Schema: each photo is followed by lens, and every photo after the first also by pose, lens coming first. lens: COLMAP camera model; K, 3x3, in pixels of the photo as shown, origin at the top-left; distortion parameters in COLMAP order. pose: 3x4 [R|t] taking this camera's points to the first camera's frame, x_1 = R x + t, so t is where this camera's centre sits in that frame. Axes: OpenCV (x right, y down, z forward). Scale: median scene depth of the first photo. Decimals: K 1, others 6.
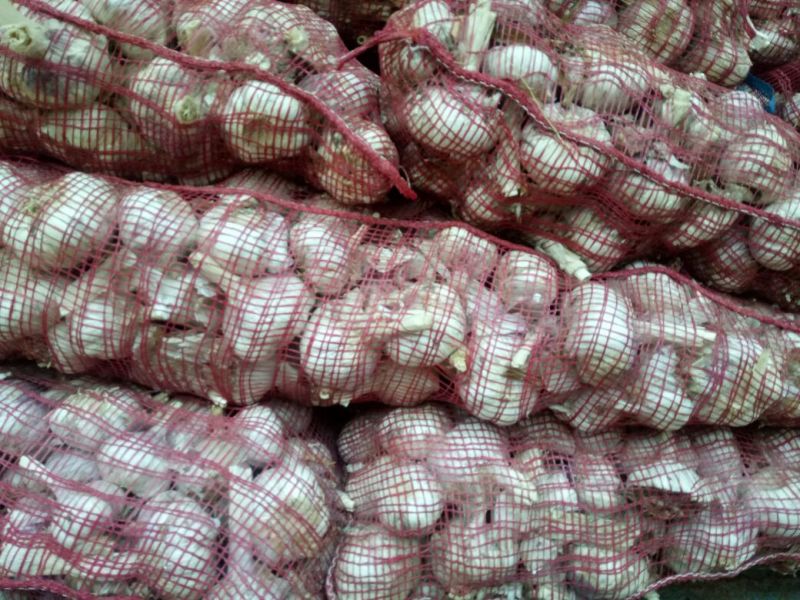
lens RADIAL K [[598.4, 0, 388.8], [0, 598.4, 299.6], [0, 0, 1]] dist [0.016982, -0.004537]
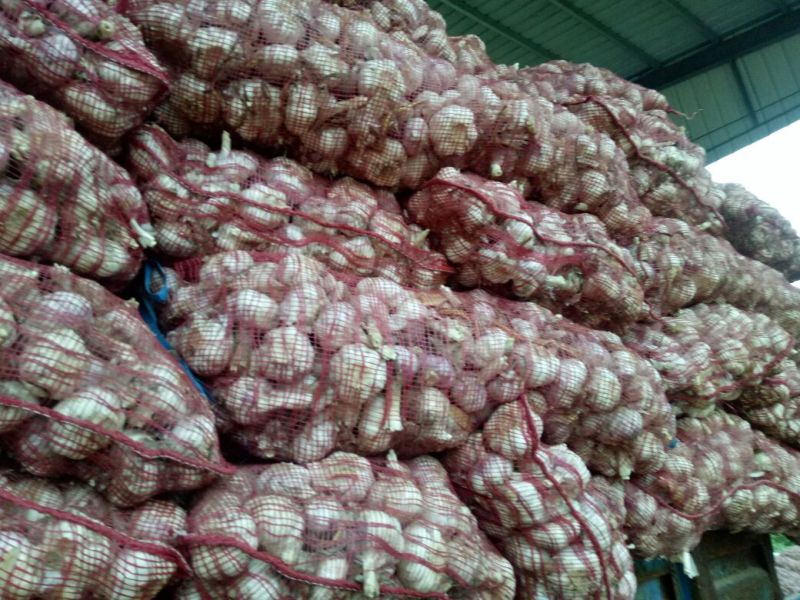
lens RADIAL K [[598.4, 0, 388.8], [0, 598.4, 299.6], [0, 0, 1]] dist [0.016982, -0.004537]
pose [[0.856322, 0.094012, 0.507813, 0.580012], [-0.006178, 0.985086, -0.171952, -0.157694], [-0.516406, 0.144109, 0.844131, -0.275988]]
